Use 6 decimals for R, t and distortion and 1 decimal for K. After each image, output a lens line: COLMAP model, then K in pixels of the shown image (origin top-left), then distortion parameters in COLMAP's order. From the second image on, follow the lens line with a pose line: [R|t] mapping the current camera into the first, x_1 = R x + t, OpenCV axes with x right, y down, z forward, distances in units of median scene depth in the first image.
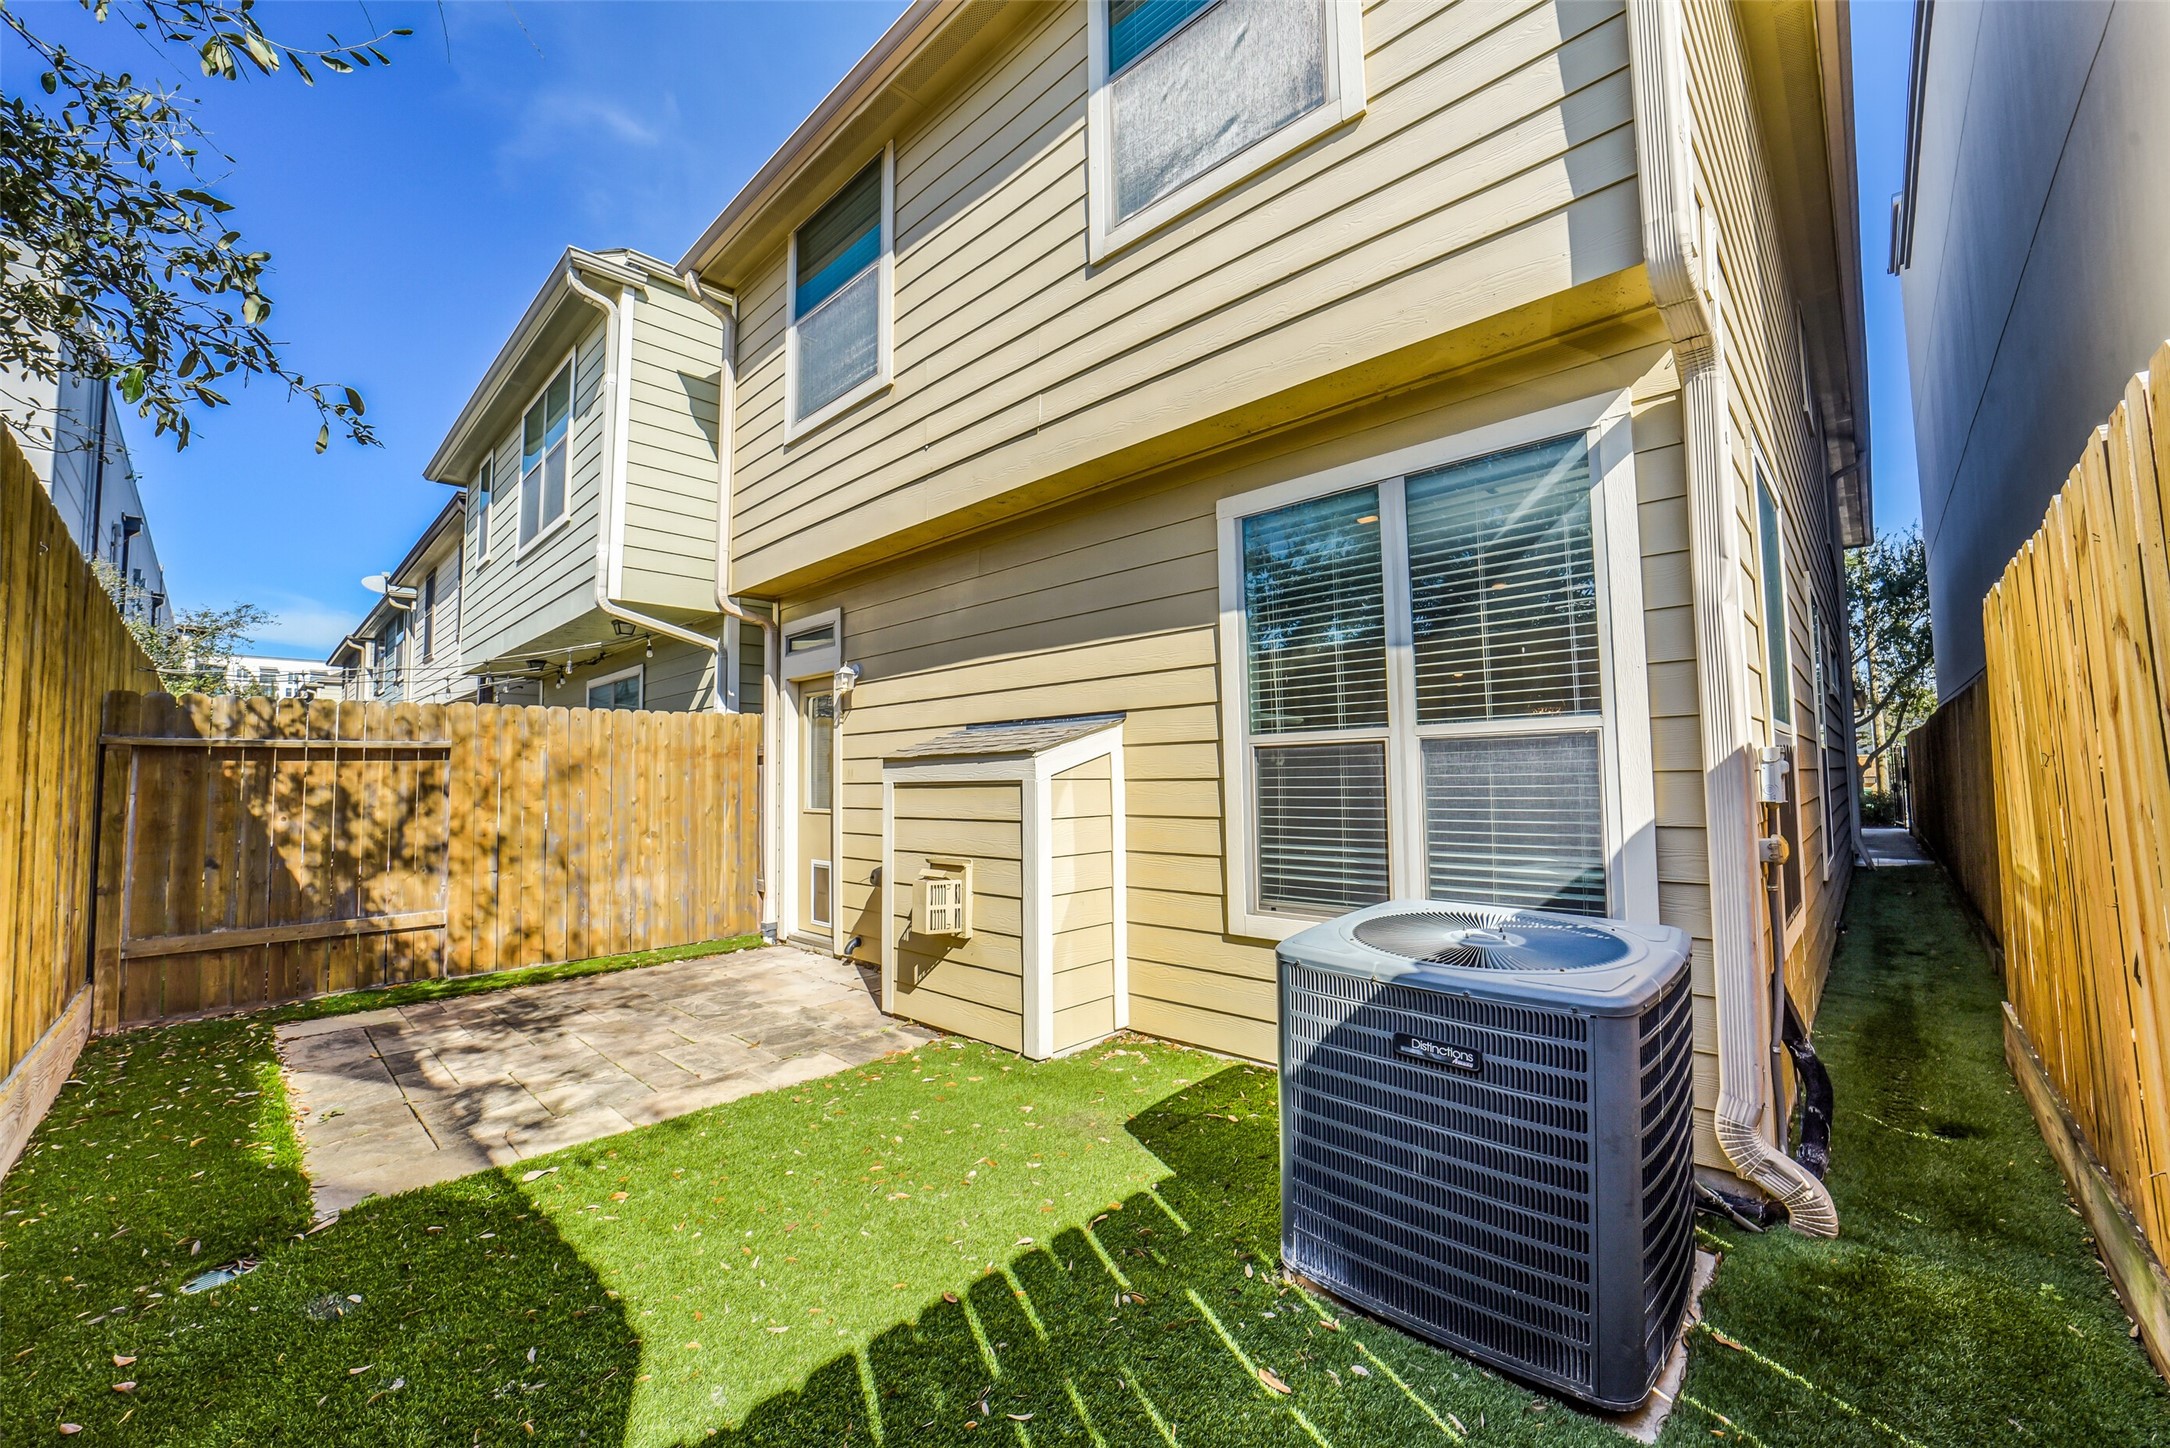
lens RADIAL K [[844.9, 0, 1087.5], [0, 844.9, 717.8], [0, 0, 1]] dist [-0.017238, 0.001026]
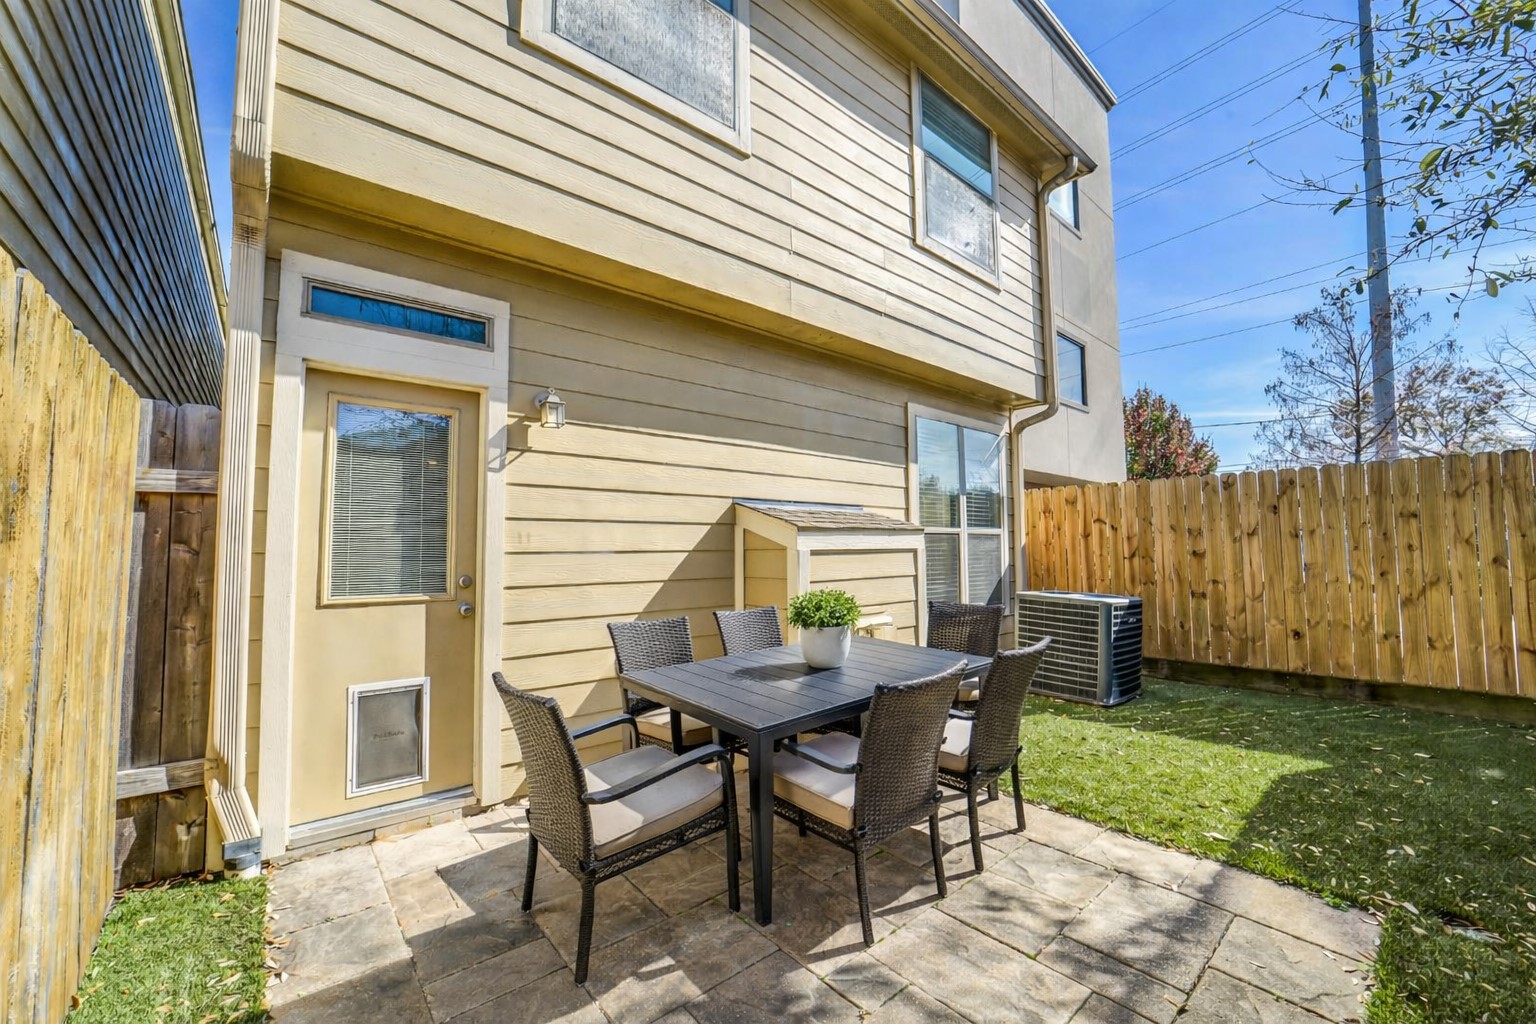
lens RADIAL K [[596.6, 0, 769.6], [0, 596.6, 513.5], [0, 0, 1]] dist [-0.013937, -0.000103]
pose [[0.104130, 0.065339, 0.992415, -1.378185], [-0.071089, 0.995776, -0.058101, 0.106018], [-0.992020, -0.064500, 0.108335, 1.326065]]
